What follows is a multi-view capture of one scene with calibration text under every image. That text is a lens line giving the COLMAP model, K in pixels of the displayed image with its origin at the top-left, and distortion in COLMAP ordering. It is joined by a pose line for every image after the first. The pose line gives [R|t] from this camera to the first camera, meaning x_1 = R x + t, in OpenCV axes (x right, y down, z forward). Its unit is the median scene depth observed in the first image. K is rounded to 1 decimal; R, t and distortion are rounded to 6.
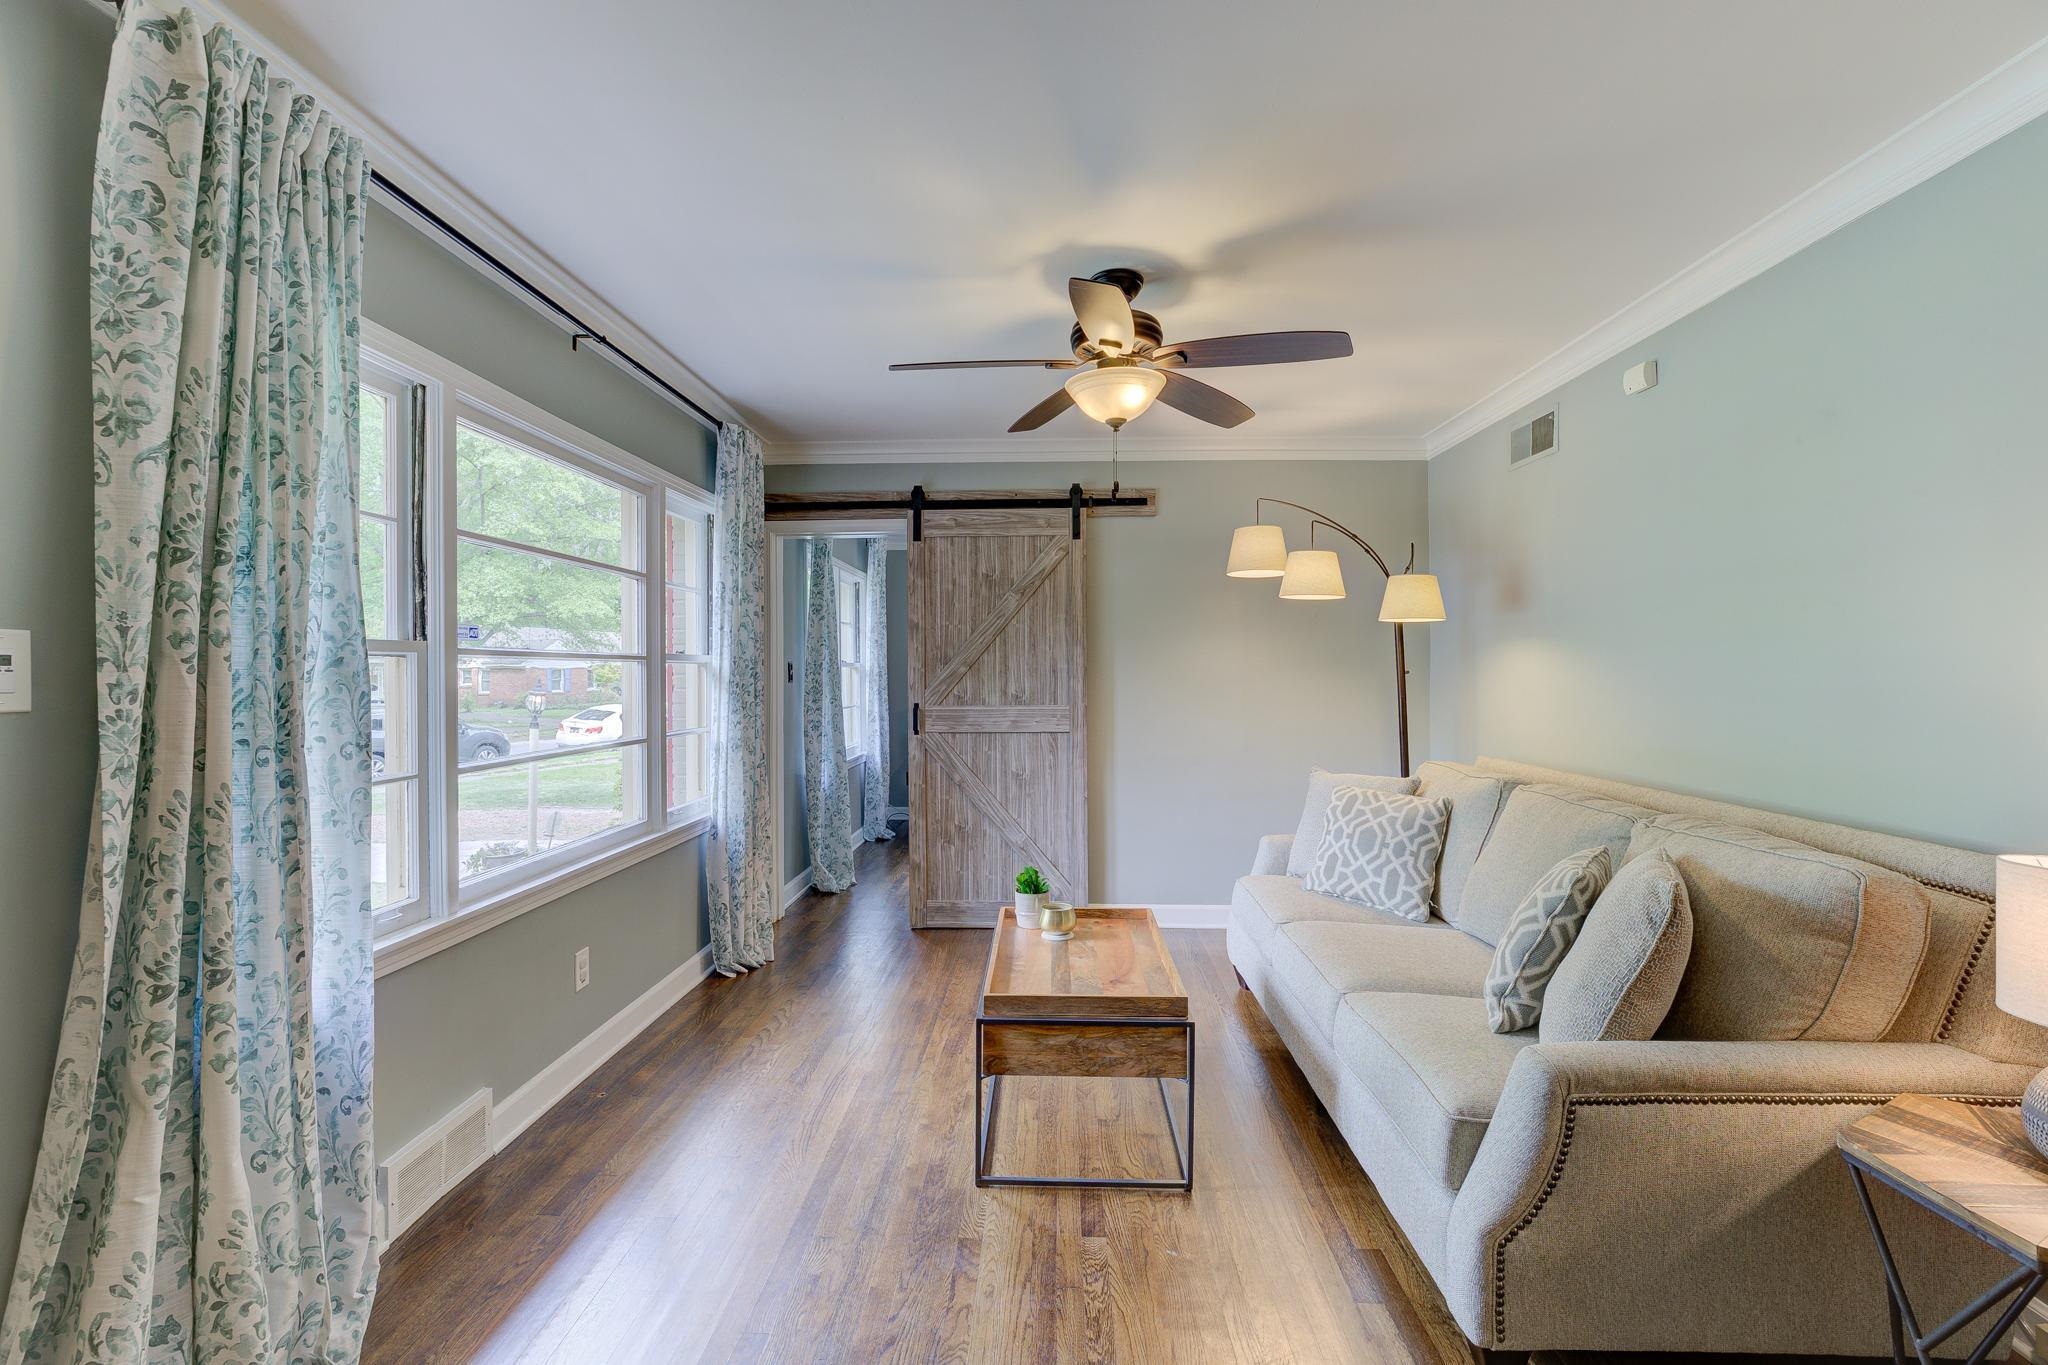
lens RADIAL K [[927.1, 0, 1024.0], [0, 927.1, 682.5], [0, 0, 1]] dist [-0.011781, 0.000284]
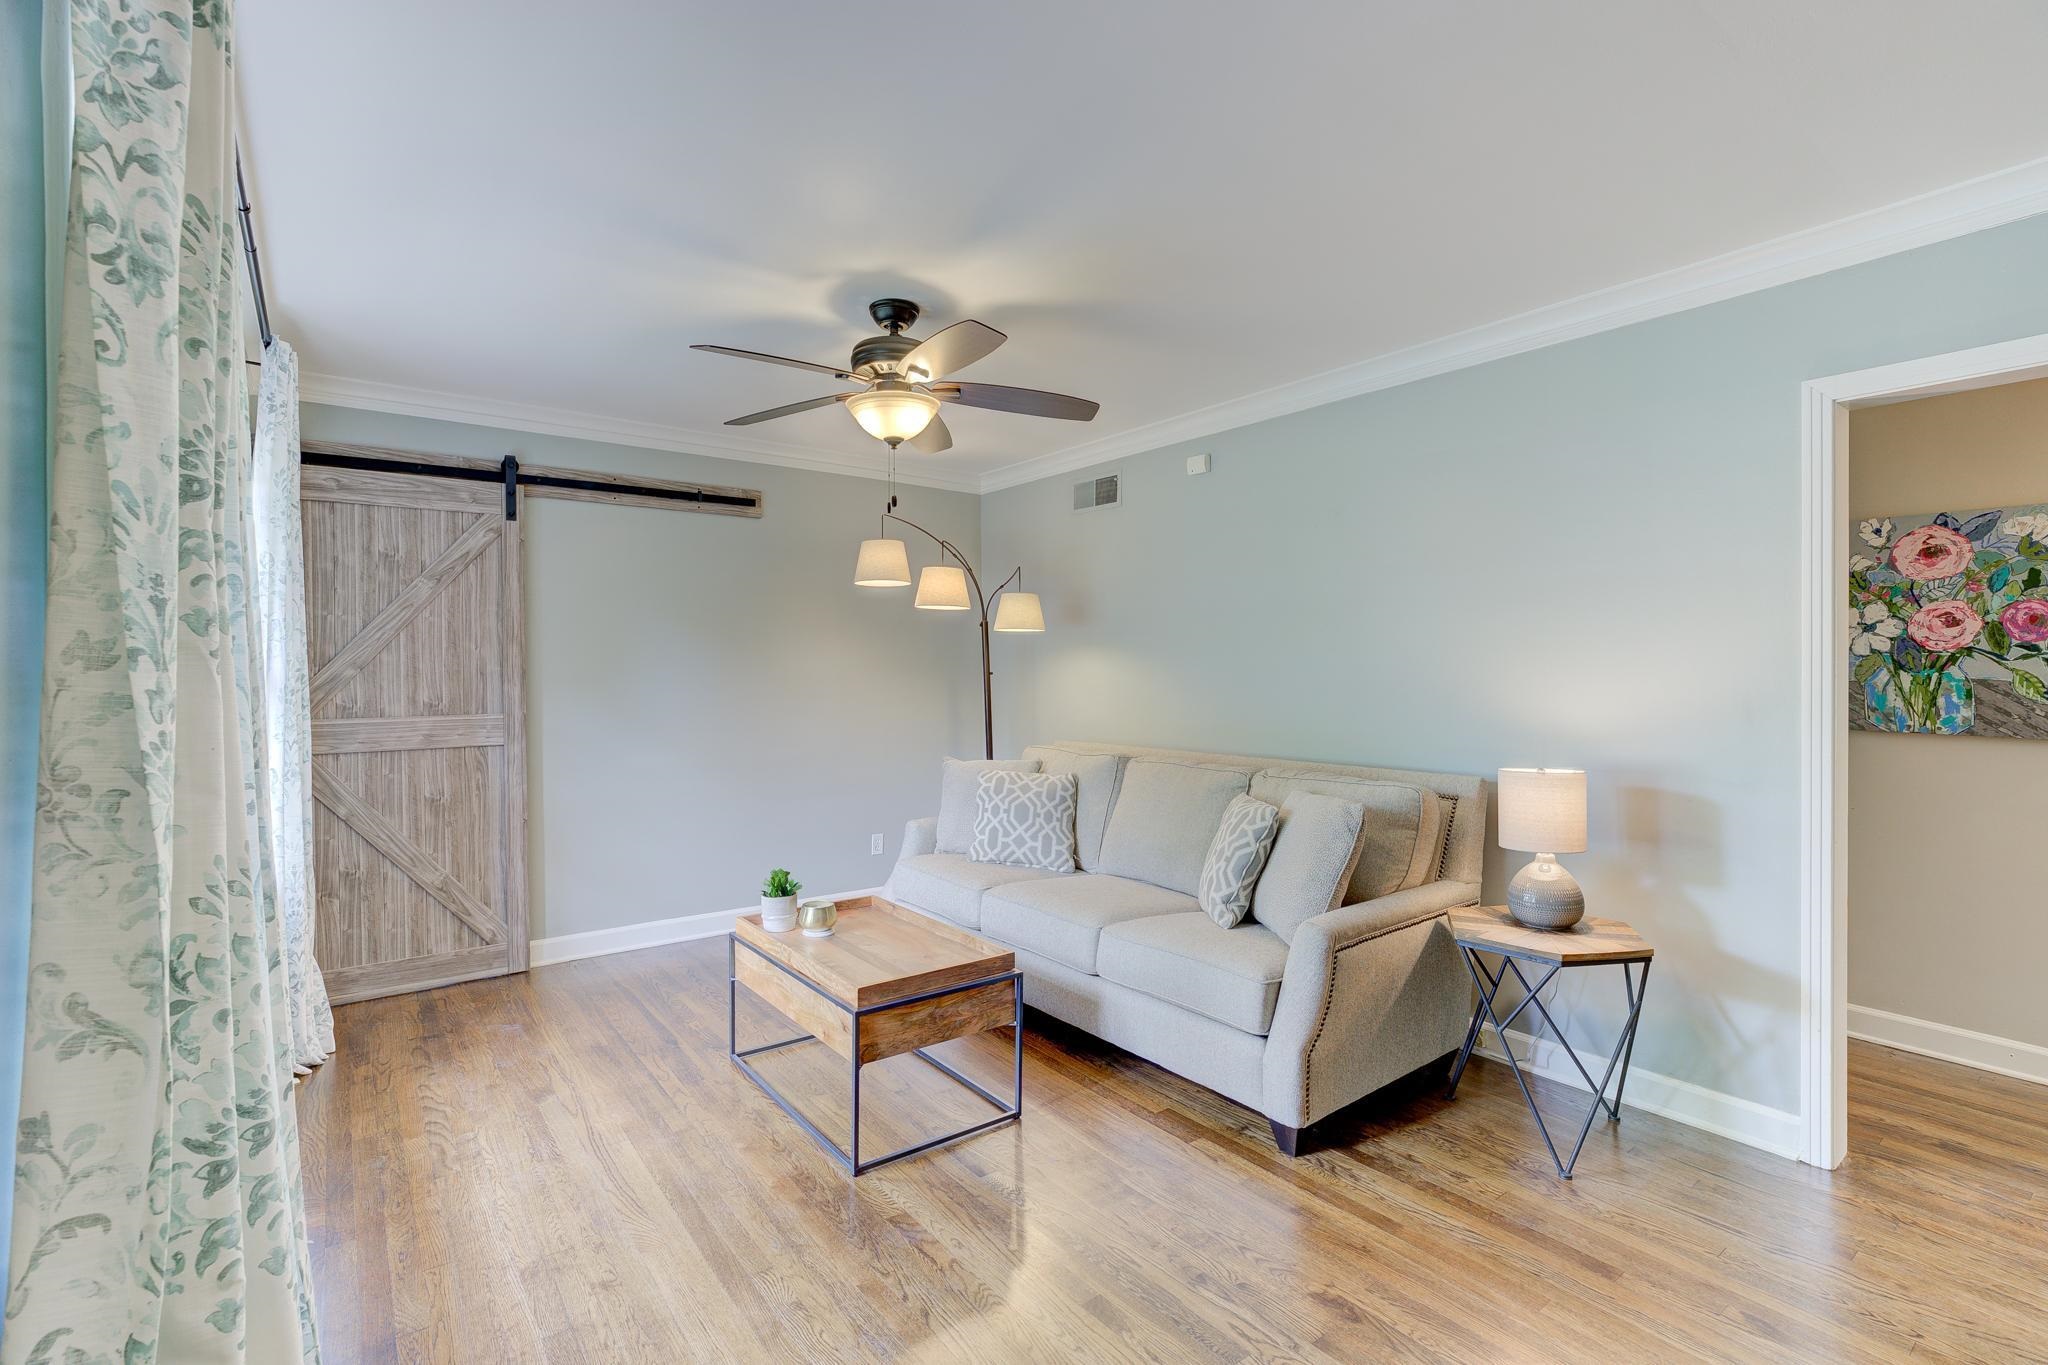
lens RADIAL K [[936.7, 0, 1024.0], [0, 936.7, 682.5], [0, 0, 1]] dist [0.024647, -0.010458]
pose [[0.771772, -0.007607, 0.635853, -0.477847], [0.009678, 0.999953, 0.000216, 0.000795], [-0.635825, 0.005987, 0.771810, 0.066472]]
